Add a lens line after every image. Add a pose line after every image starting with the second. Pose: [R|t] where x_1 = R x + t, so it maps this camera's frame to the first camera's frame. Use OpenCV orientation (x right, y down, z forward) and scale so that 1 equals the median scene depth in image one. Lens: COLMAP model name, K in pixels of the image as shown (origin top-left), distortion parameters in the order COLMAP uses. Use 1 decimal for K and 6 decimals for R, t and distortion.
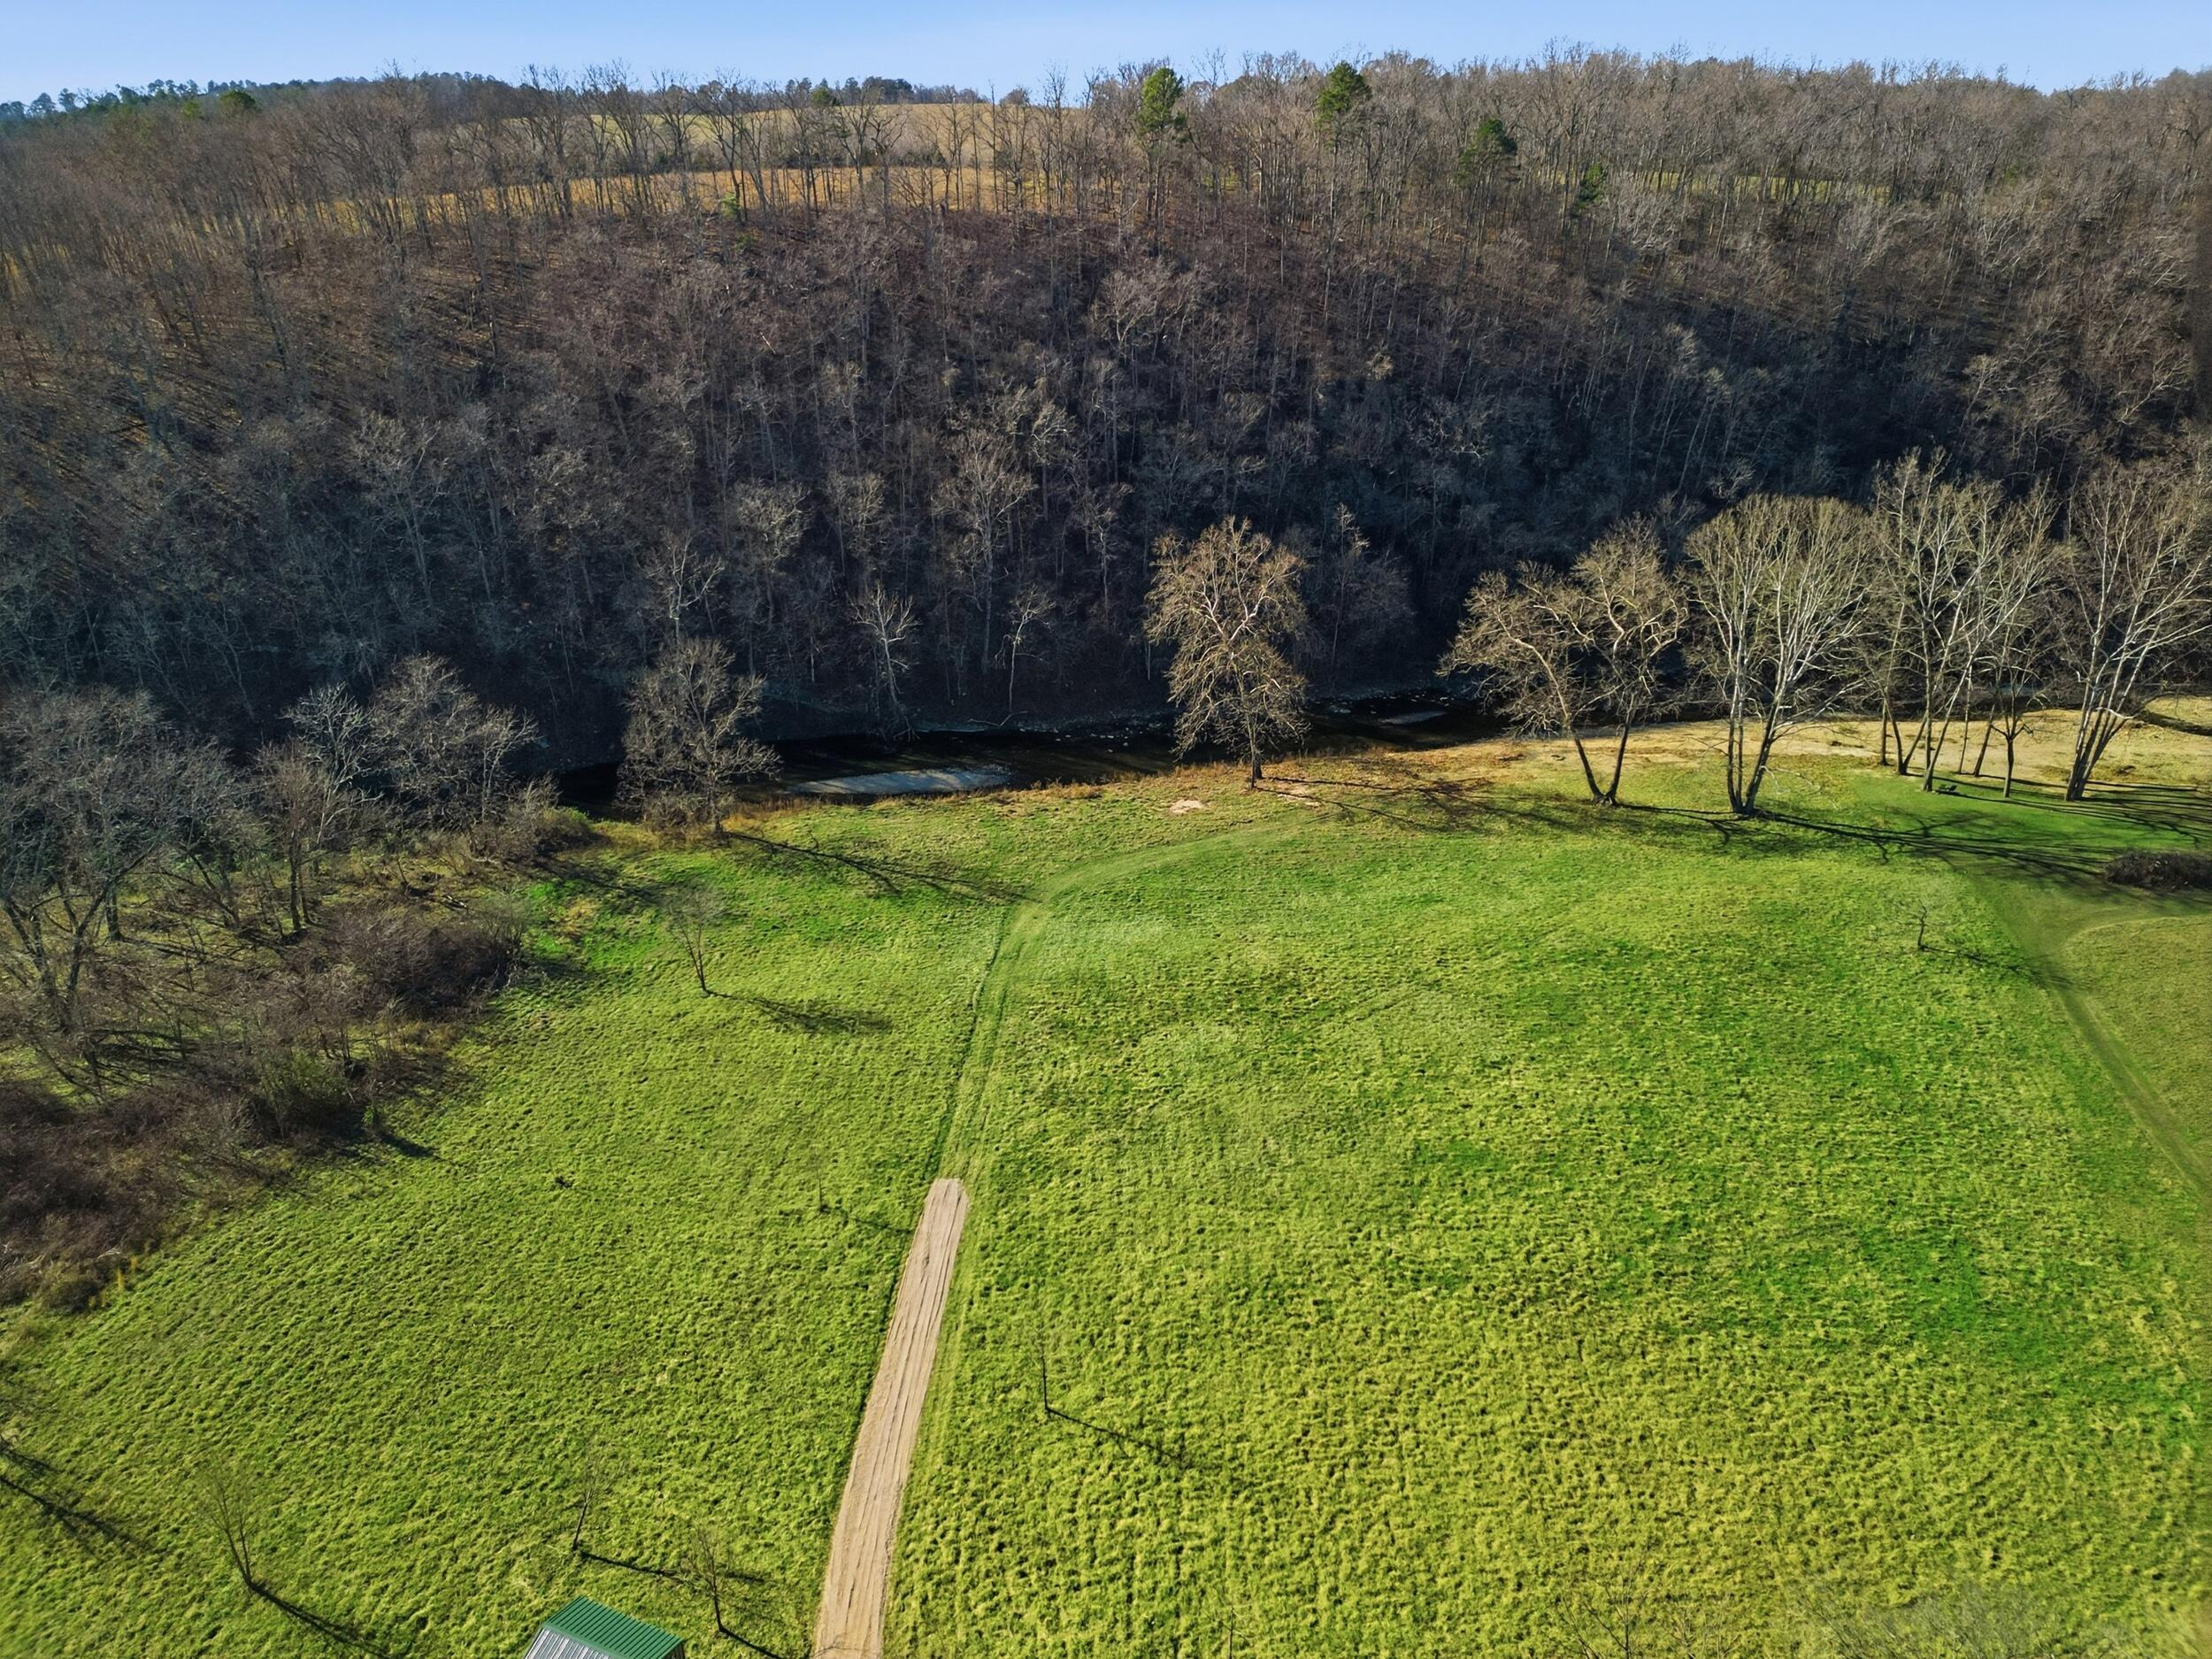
lens RADIAL K [[1524.8, 0, 1105.9], [0, 1524.8, 825.2], [0, 0, 1]] dist [0.073574, -0.061468]
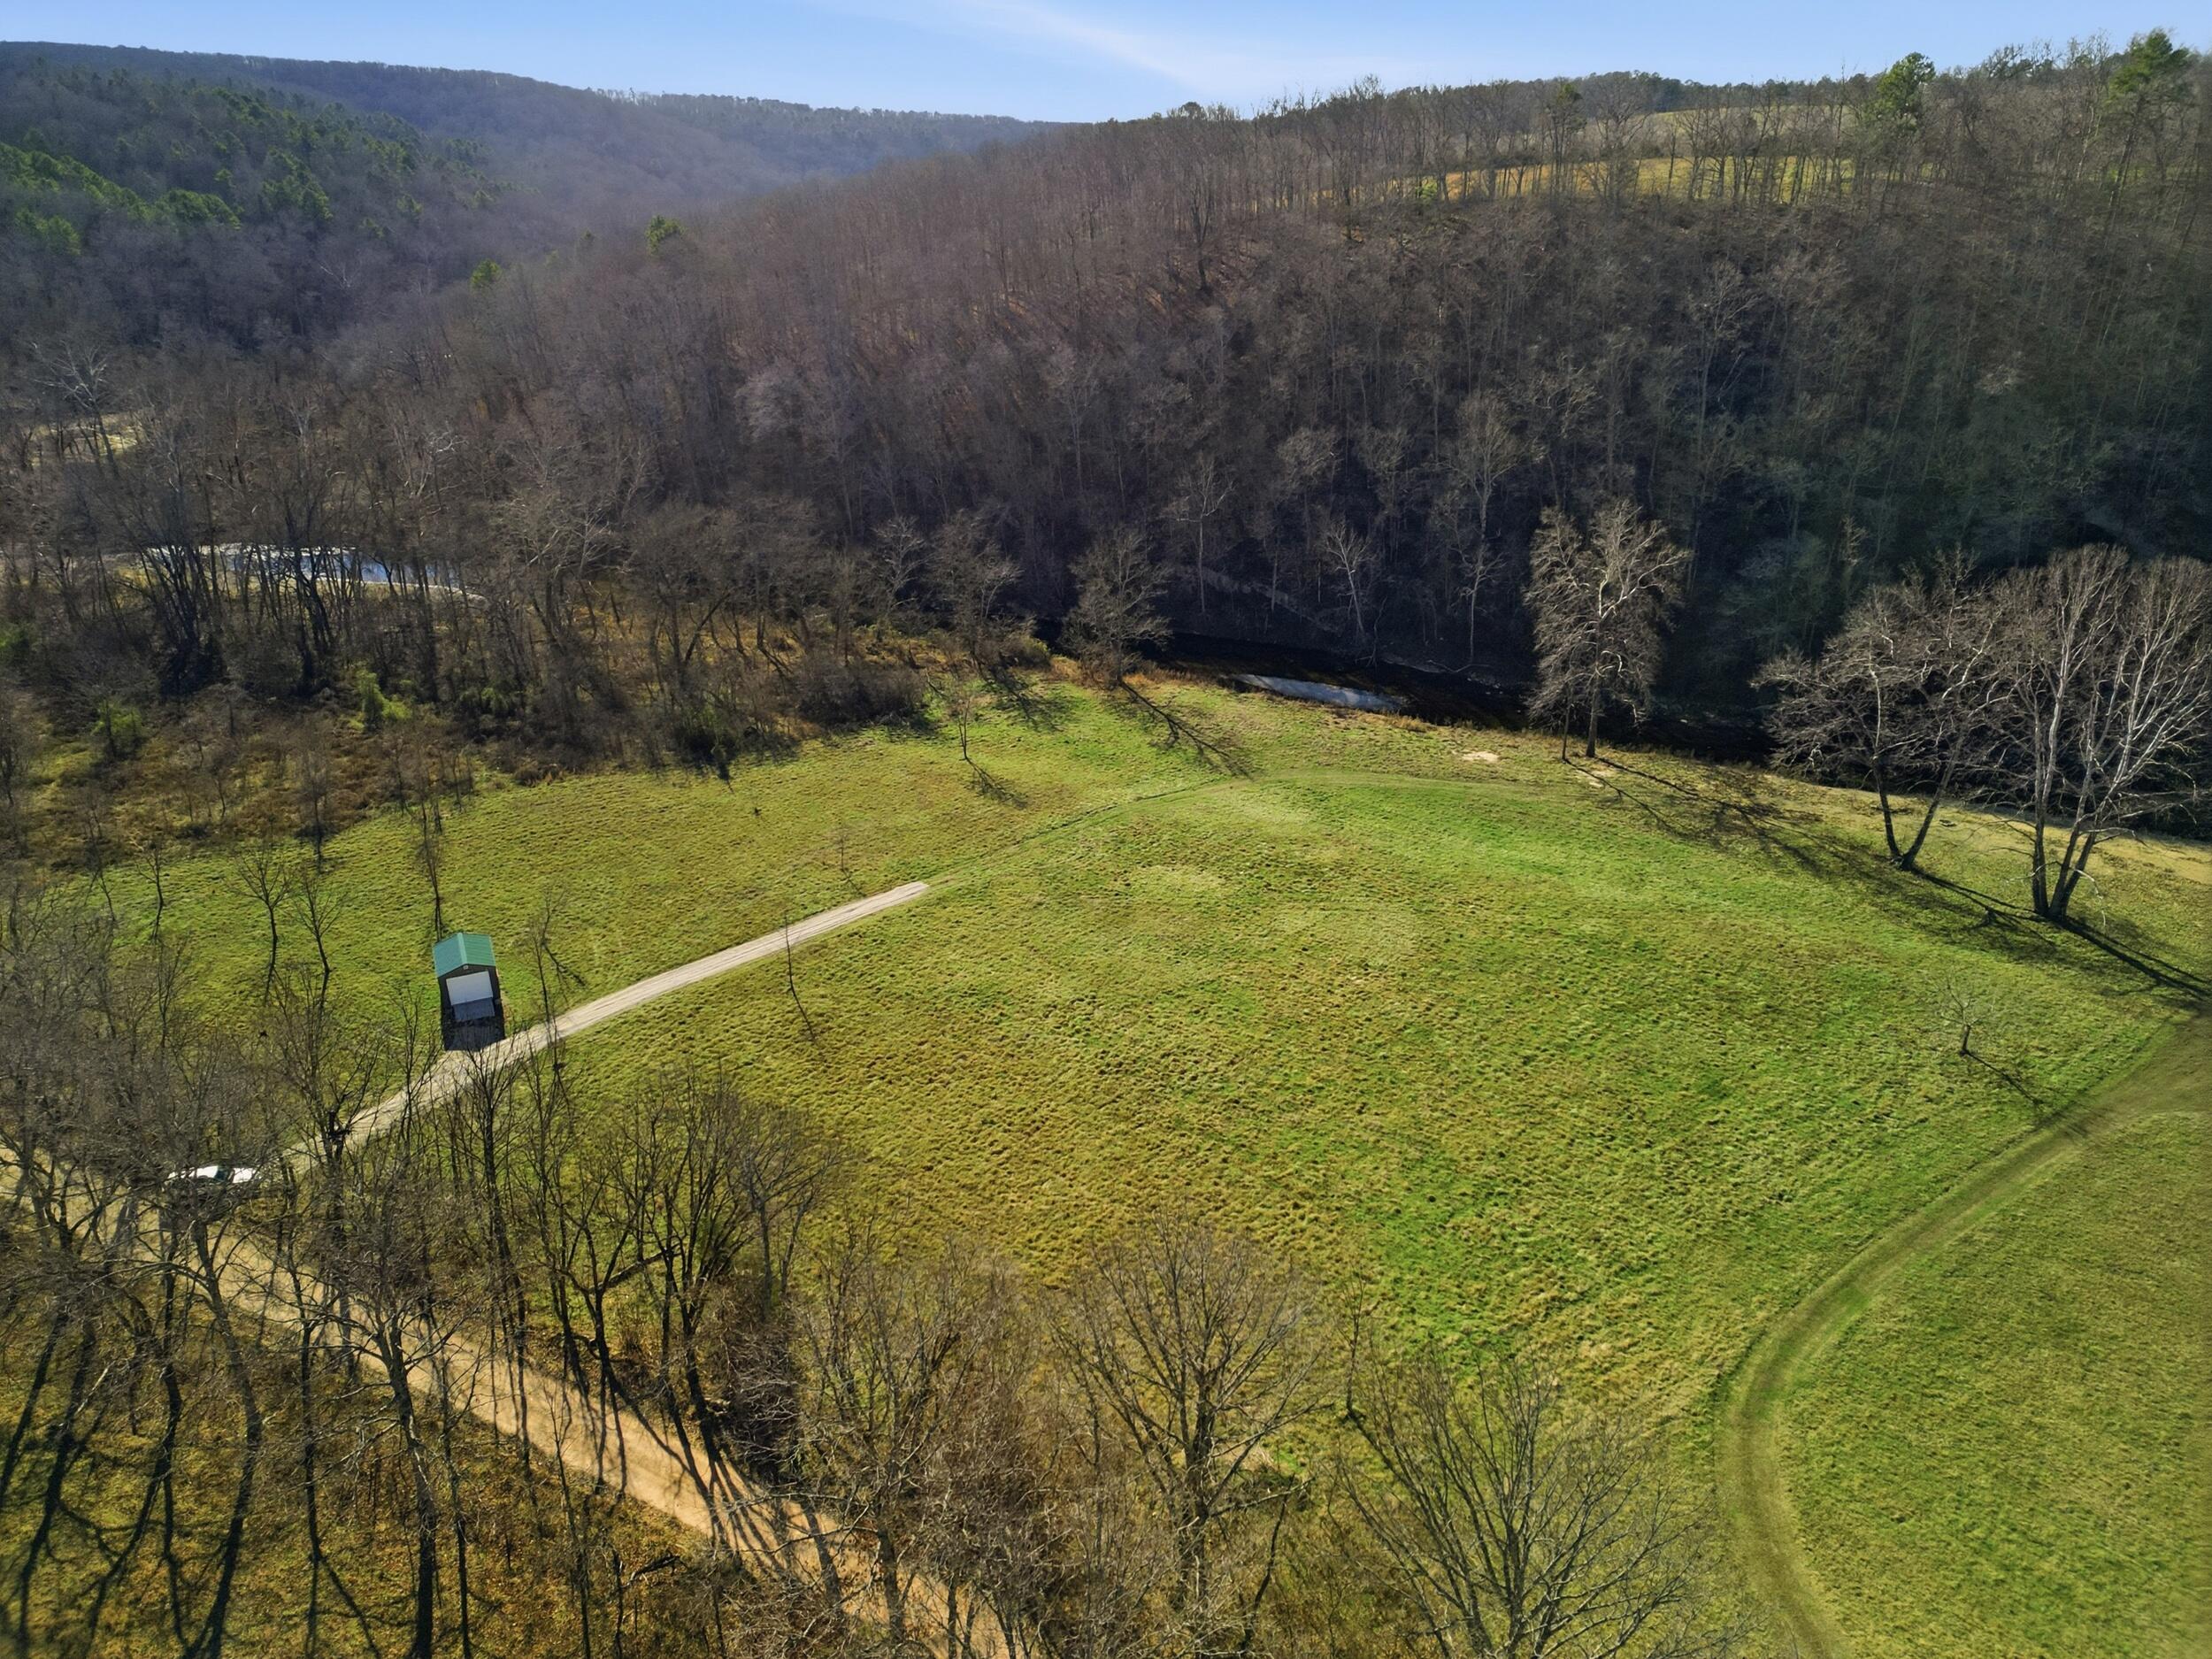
lens RADIAL K [[1524.8, 0, 1091.8], [0, 1524.8, 832.1], [0, 0, 1]] dist [0.073574, -0.061468]
pose [[0.742348, 0.272397, -0.612144, 0.514189], [-0.267720, 0.958116, 0.101687, 0.001822], [0.614204, 0.088395, 0.784181, -0.002523]]
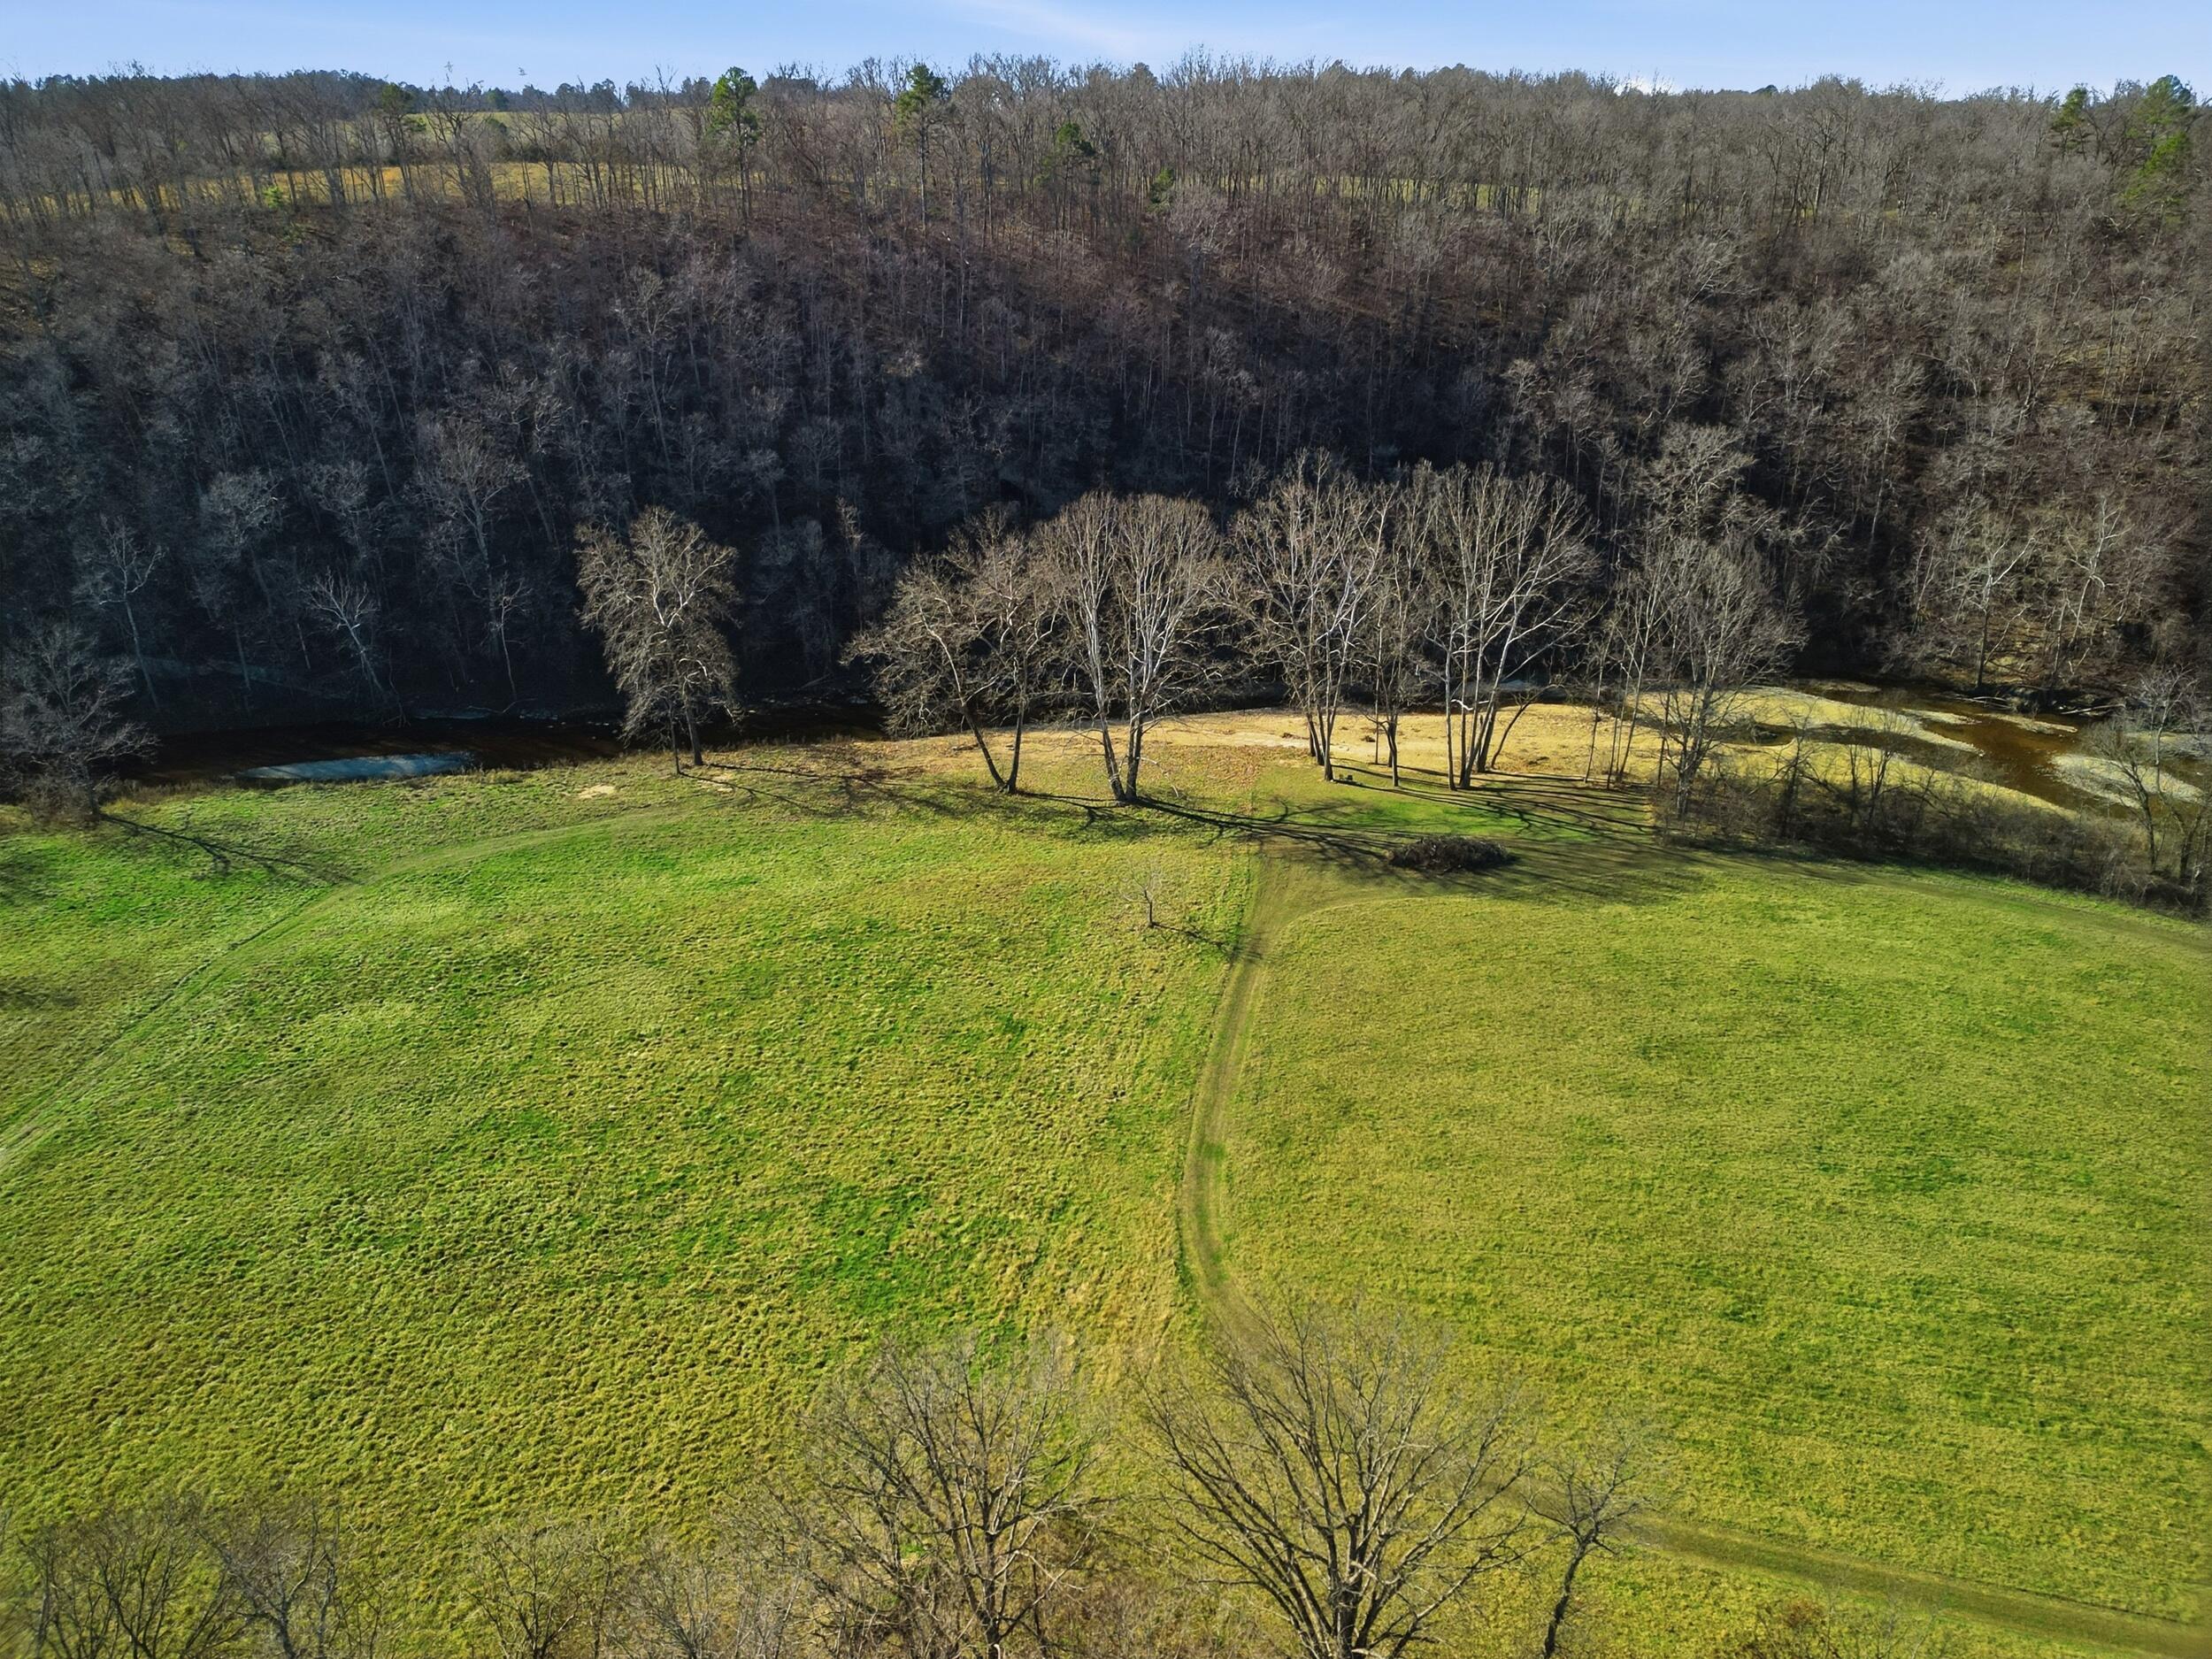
lens RADIAL K [[1524.8, 0, 1104.6], [0, 1524.8, 830.1], [0, 0, 1]] dist [0.073574, -0.061468]
pose [[0.999970, 0.003136, 0.007129, 0.376783], [-0.003149, 0.999993, 0.001771, 0.010044], [-0.007124, -0.001794, 0.999973, -0.020882]]
